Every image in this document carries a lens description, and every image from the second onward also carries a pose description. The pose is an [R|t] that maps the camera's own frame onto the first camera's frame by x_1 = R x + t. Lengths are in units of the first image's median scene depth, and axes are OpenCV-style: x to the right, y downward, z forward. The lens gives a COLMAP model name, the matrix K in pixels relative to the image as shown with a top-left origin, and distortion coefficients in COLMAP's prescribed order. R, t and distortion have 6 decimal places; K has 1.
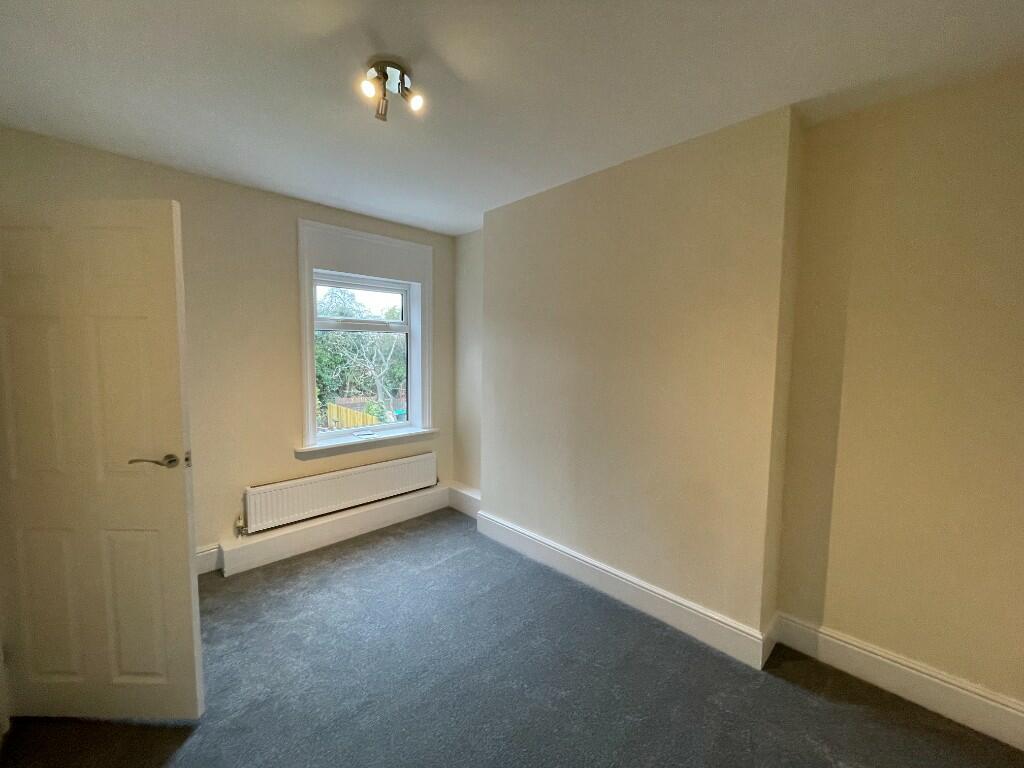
lens RADIAL K [[413.5, 0, 511.6], [0, 413.5, 383.7], [0, 0, 1]] dist [-0.002571, 0.000440]
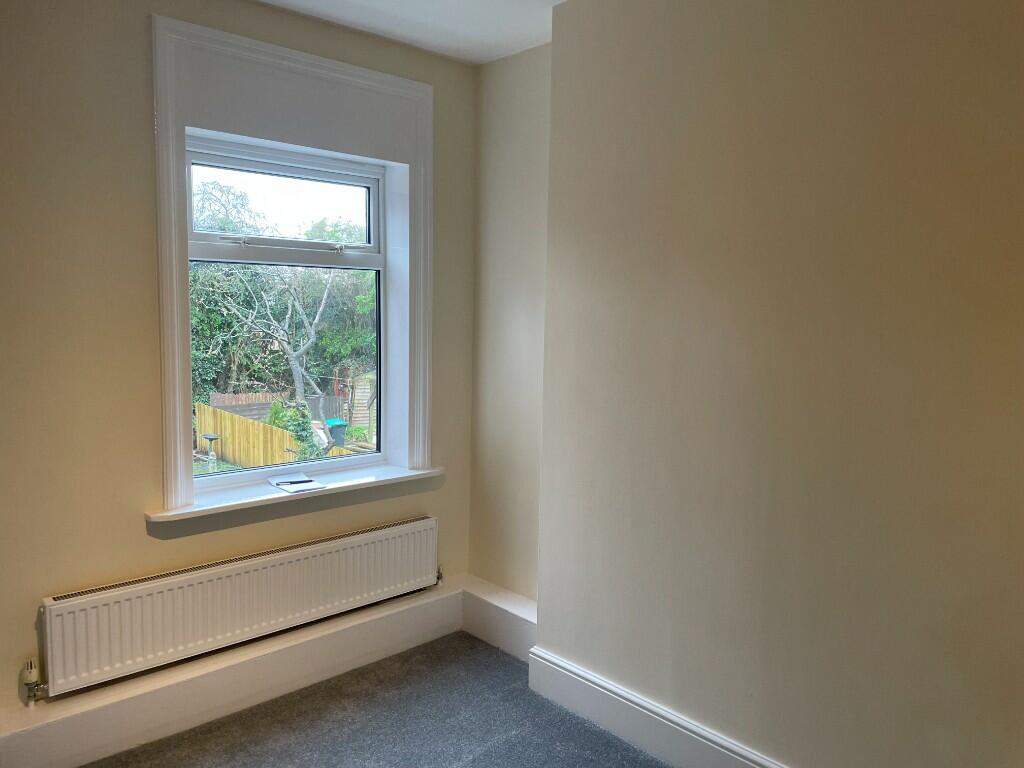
lens RADIAL K [[766.0, 0, 516.8], [0, 766.0, 380.2], [0, 0, 1]] dist [0.056383, -0.067277]
pose [[0.999818, 0.008071, -0.017287, -0.077200], [-0.007760, 0.999808, 0.017981, -0.011592], [0.017429, -0.017843, 0.999689, 0.112210]]
